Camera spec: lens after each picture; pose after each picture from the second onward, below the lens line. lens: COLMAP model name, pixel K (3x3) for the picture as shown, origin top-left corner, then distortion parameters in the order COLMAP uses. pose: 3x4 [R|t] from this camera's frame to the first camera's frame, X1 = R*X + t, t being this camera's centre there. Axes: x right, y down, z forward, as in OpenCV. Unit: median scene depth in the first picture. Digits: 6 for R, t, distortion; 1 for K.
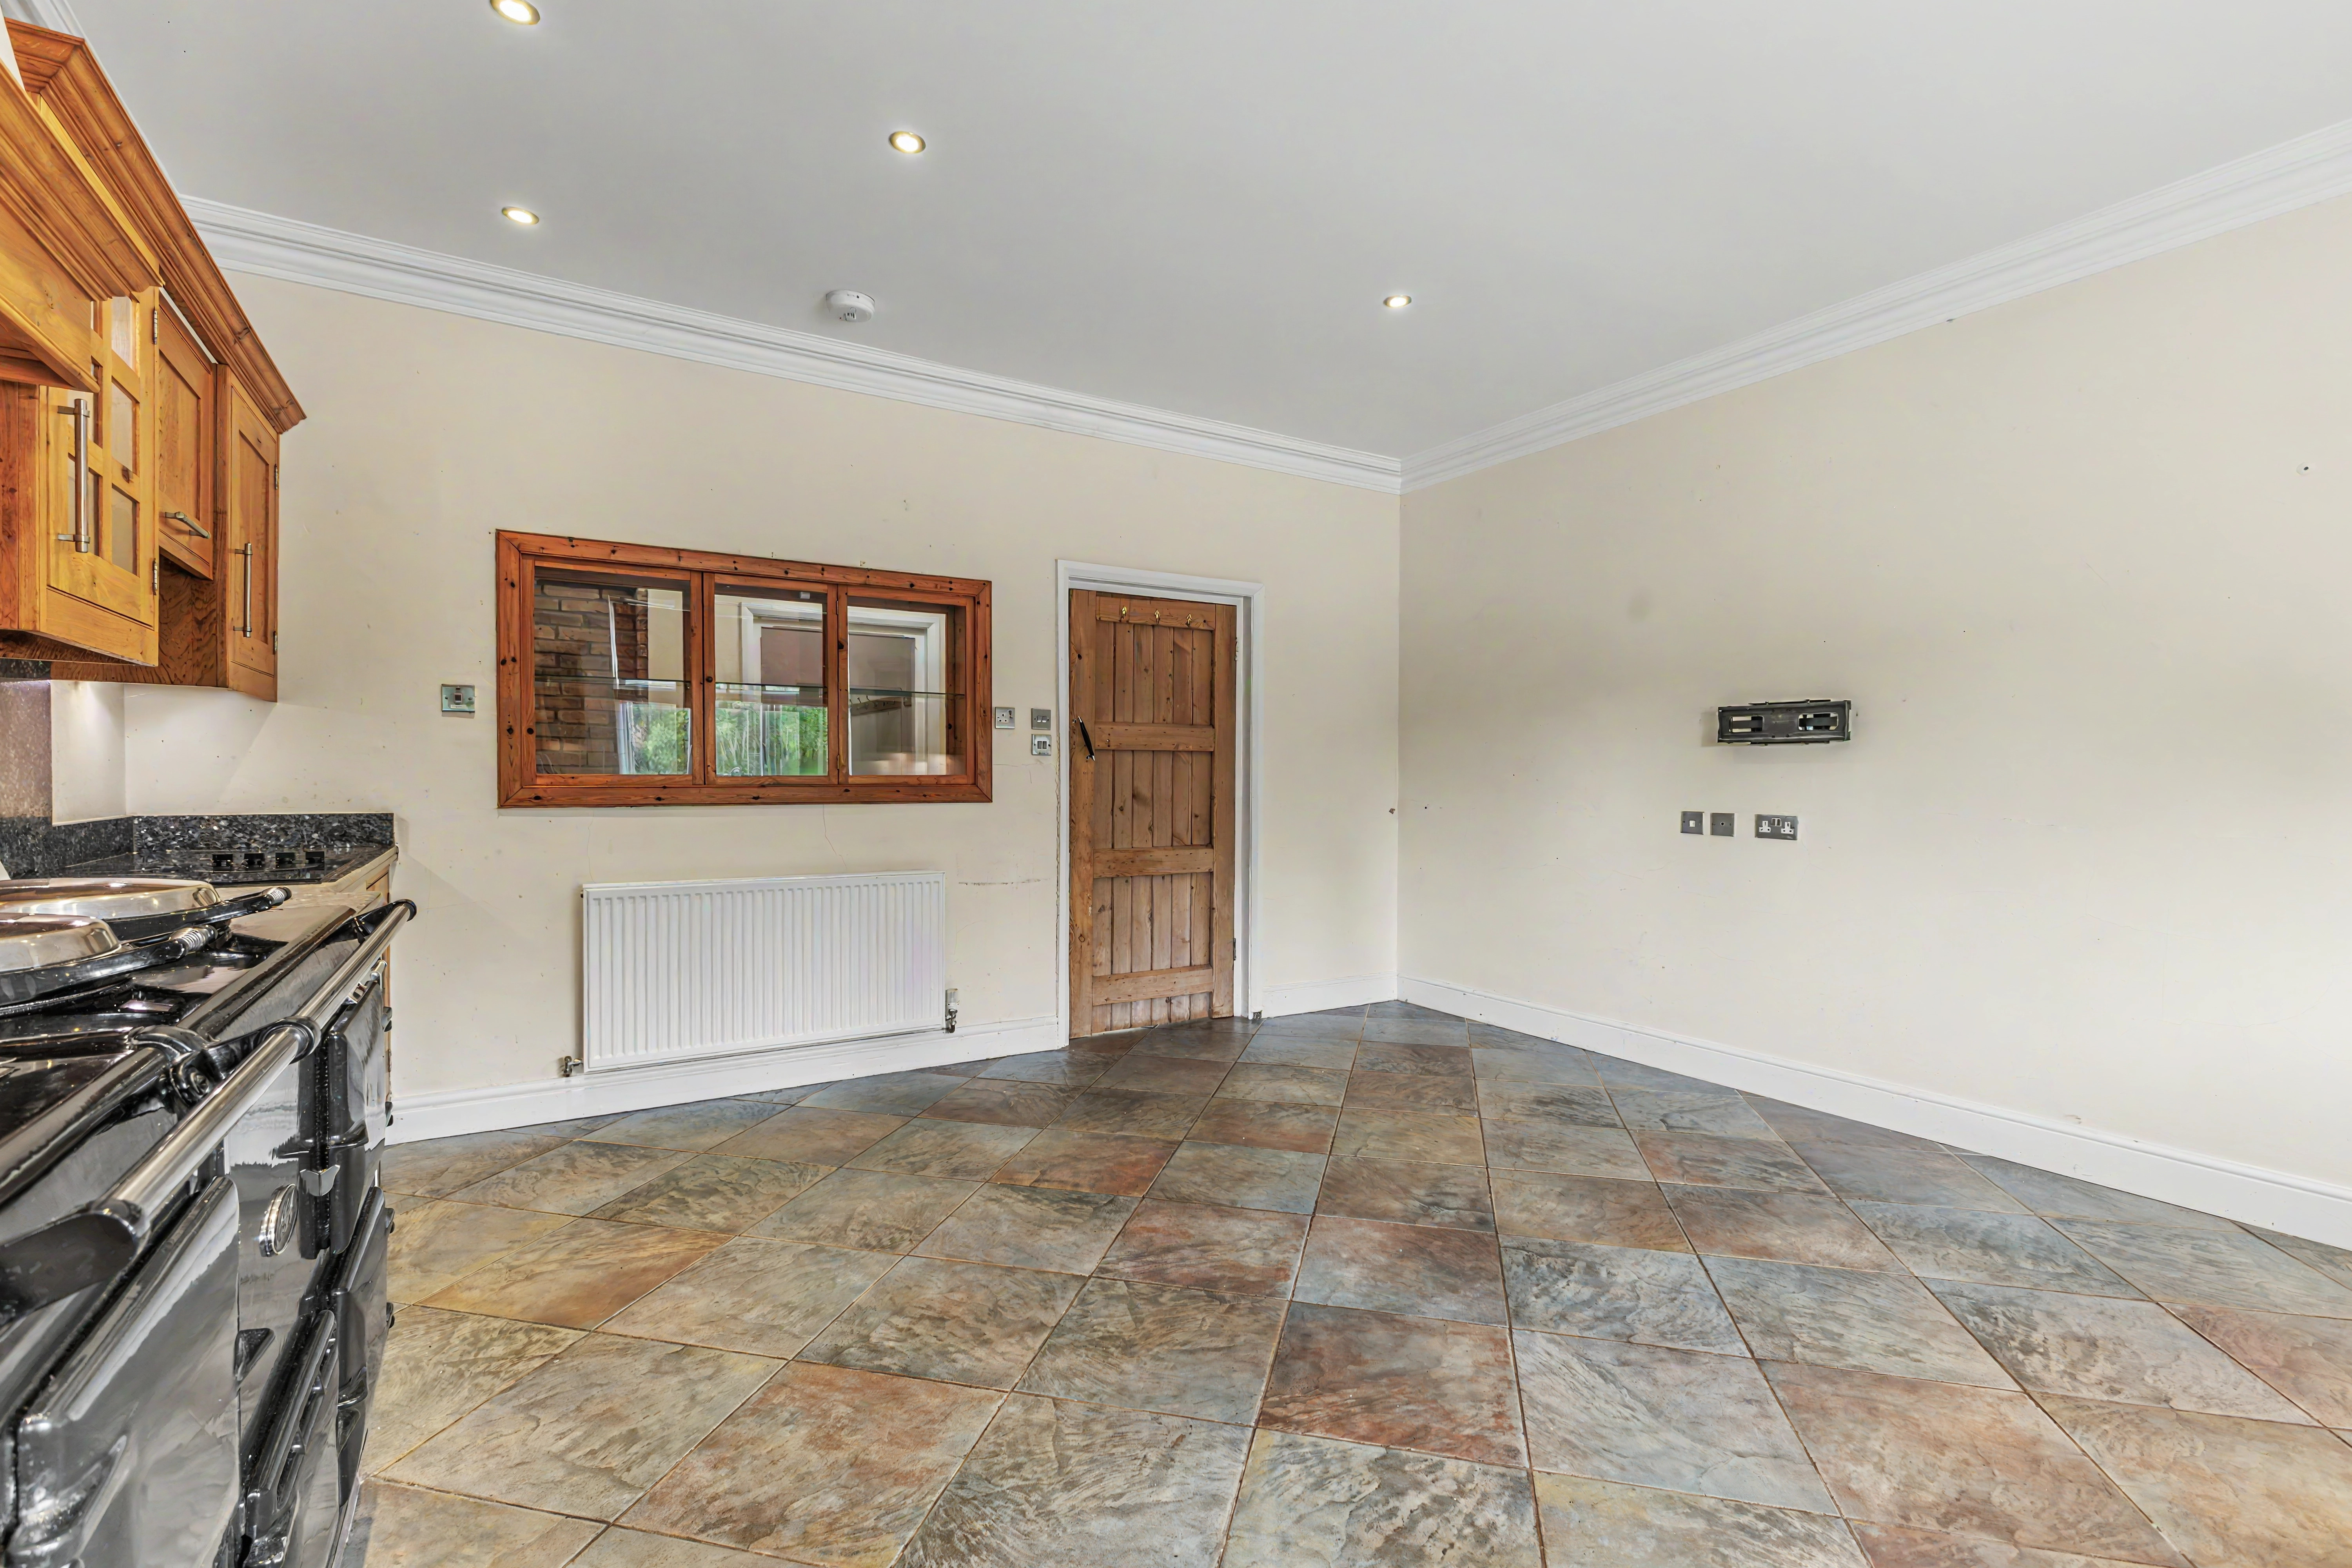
lens RADIAL K [[1036.6, 0, 1181.0], [0, 1036.6, 791.3], [0, 0, 1]] dist [0.026266, -0.012269]
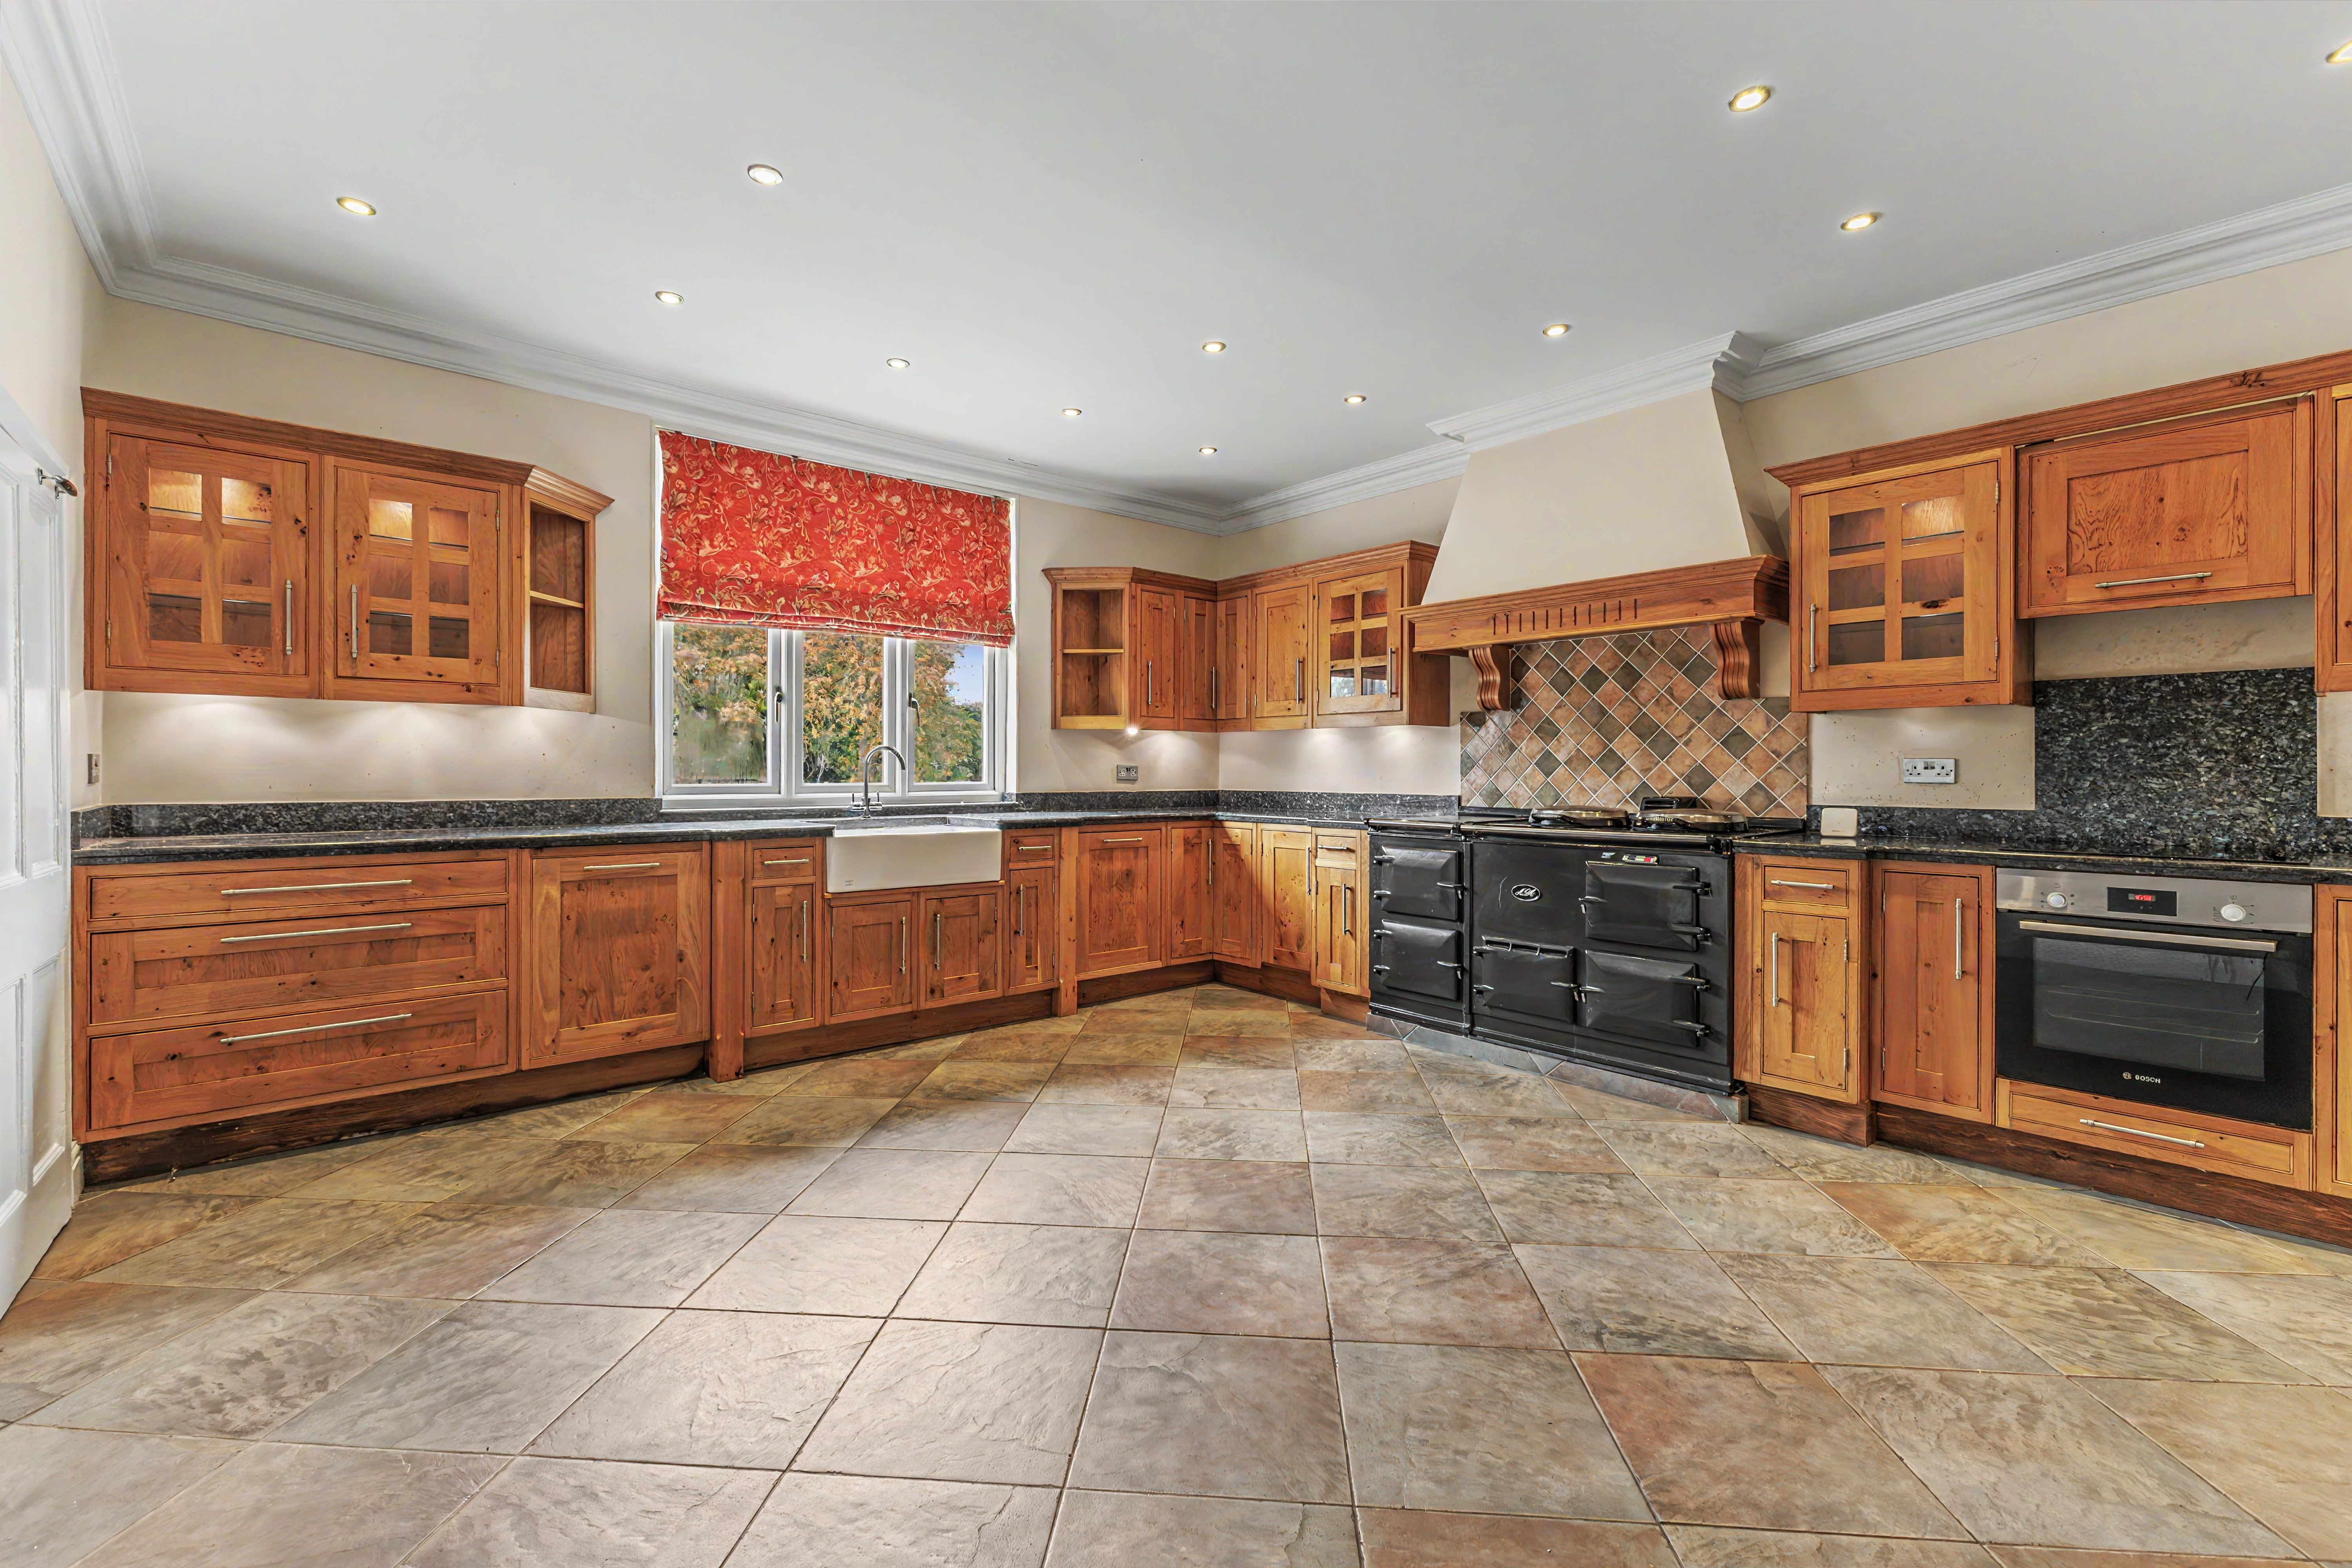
lens RADIAL K [[1022.3, 0, 1176.0], [0, 1022.3, 784.0], [0, 0, 1]] dist [0.002374, 0.000245]
pose [[-0.987516, -0.005708, -0.157414, 0.338313], [-0.009868, 0.999622, 0.025657, -0.020044], [0.157208, 0.026890, -0.987199, 1.604787]]
